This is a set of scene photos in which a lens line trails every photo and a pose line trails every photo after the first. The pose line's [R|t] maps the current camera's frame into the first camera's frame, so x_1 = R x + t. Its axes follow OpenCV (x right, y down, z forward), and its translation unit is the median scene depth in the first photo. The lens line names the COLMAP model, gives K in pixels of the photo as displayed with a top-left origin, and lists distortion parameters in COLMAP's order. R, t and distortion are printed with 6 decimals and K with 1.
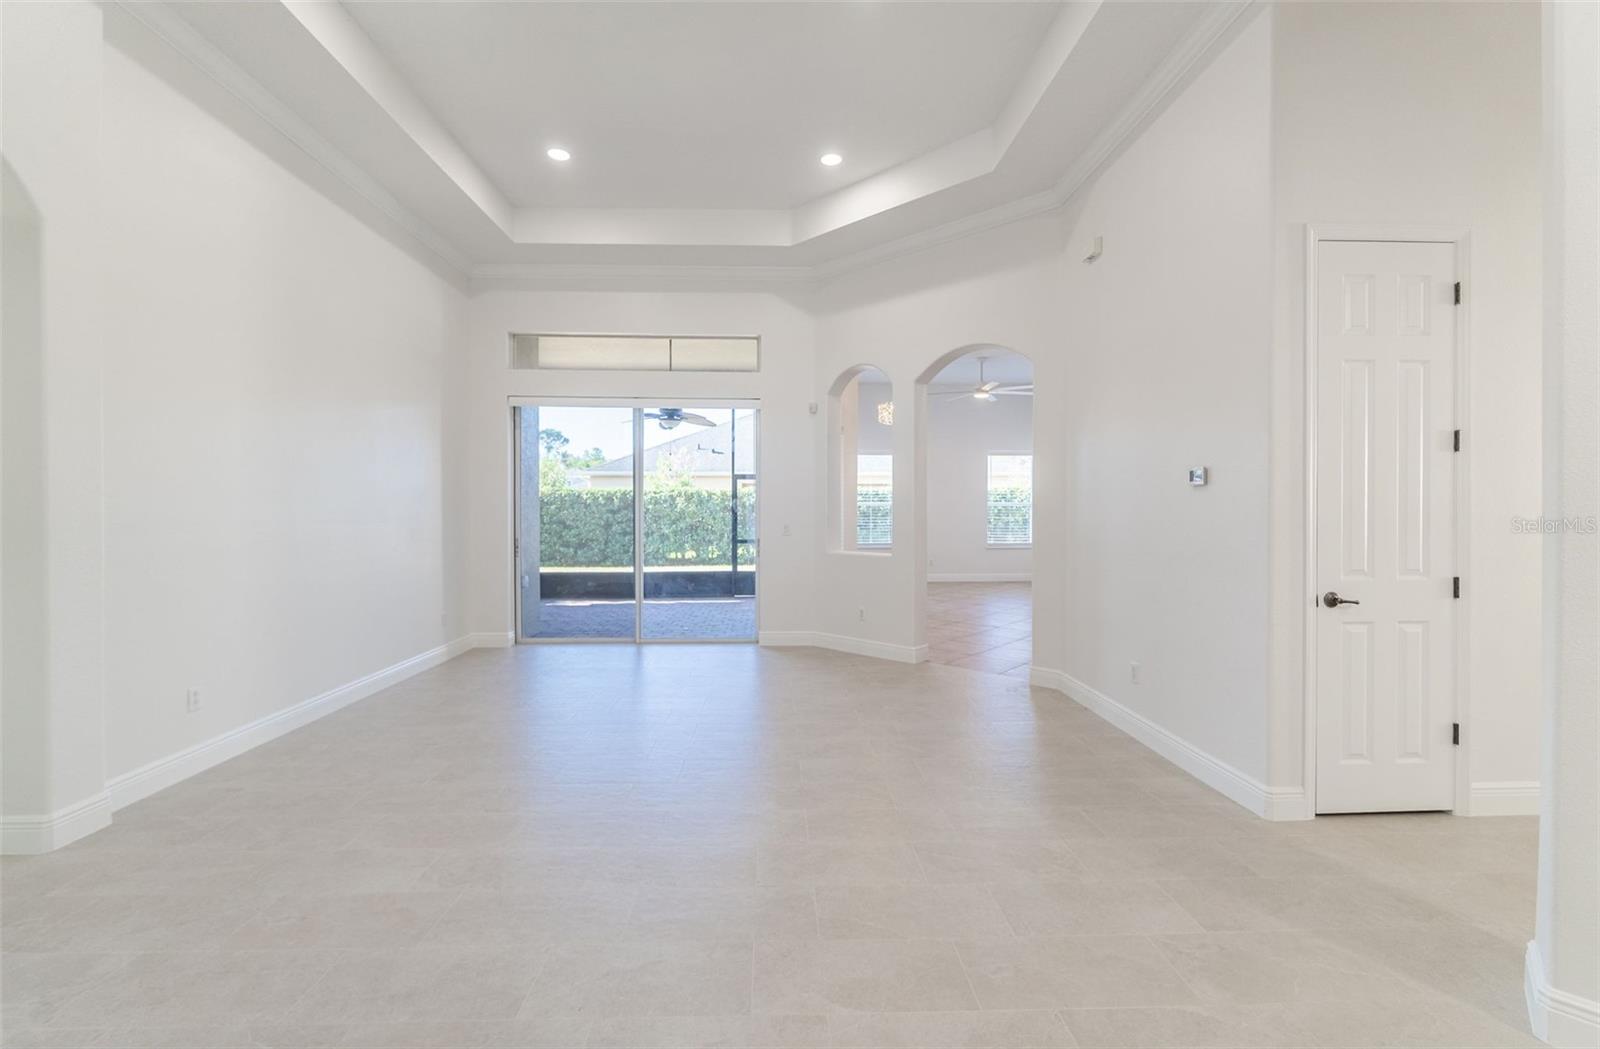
lens RADIAL K [[677.8, 0, 806.4], [0, 677.8, 516.9], [0, 0, 1]] dist [-0.001163, -0.000190]
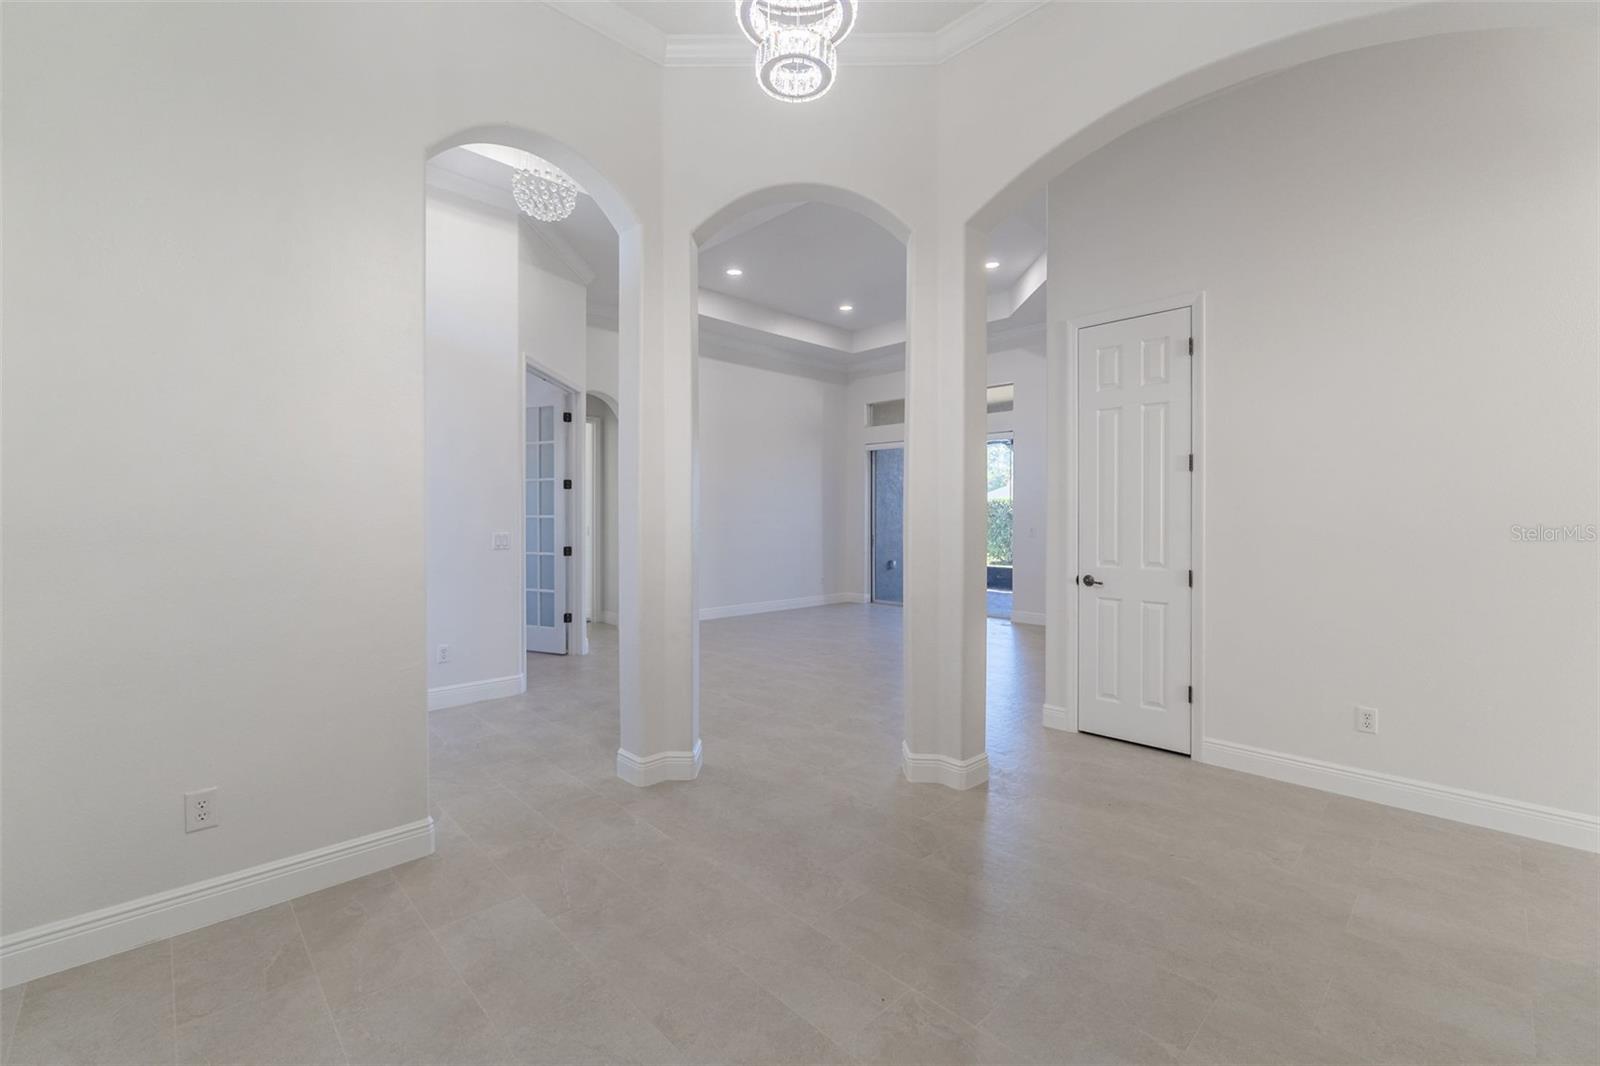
lens RADIAL K [[677.3, 0, 801.0], [0, 677.3, 521.7], [0, 0, 1]] dist [-0.002131, -0.001906]
pose [[0.673438, 0.007865, -0.739201, 1.403218], [-0.010809, 0.999941, 0.000791, 0.005287], [0.739164, 0.007458, 0.673484, -0.390408]]
